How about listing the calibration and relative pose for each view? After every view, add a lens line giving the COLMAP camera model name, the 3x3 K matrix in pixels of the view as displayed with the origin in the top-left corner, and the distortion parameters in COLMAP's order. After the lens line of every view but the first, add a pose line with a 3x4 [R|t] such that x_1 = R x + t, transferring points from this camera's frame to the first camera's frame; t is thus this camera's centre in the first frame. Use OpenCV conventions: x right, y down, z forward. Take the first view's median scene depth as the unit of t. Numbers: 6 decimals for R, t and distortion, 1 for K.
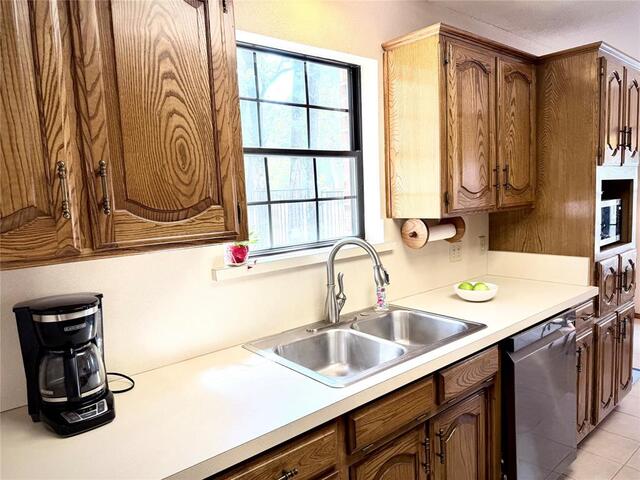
lens RADIAL K [[449.8, 0, 321.8], [0, 449.8, 244.5], [0, 0, 1]] dist [0.080521, -0.110324]
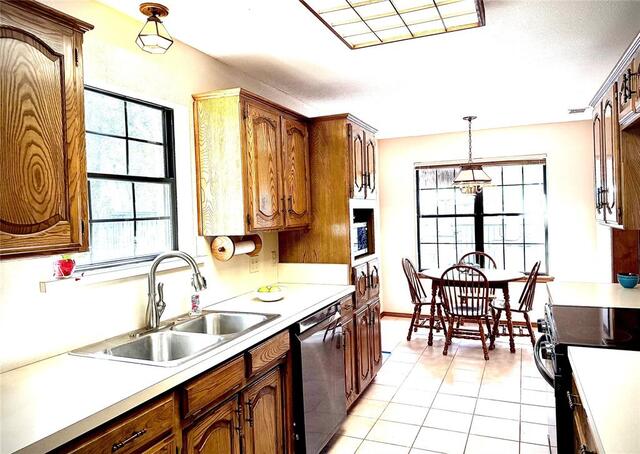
lens RADIAL K [[466.1, 0, 320.0], [0, 466.1, 227.0], [0, 0, 1]] dist [0.003135, 0.000016]
pose [[0.899866, 0.004477, 0.436144, -0.112109], [0.038127, 0.995312, -0.088882, 0.042219], [-0.434497, 0.096611, 0.895477, -0.255455]]
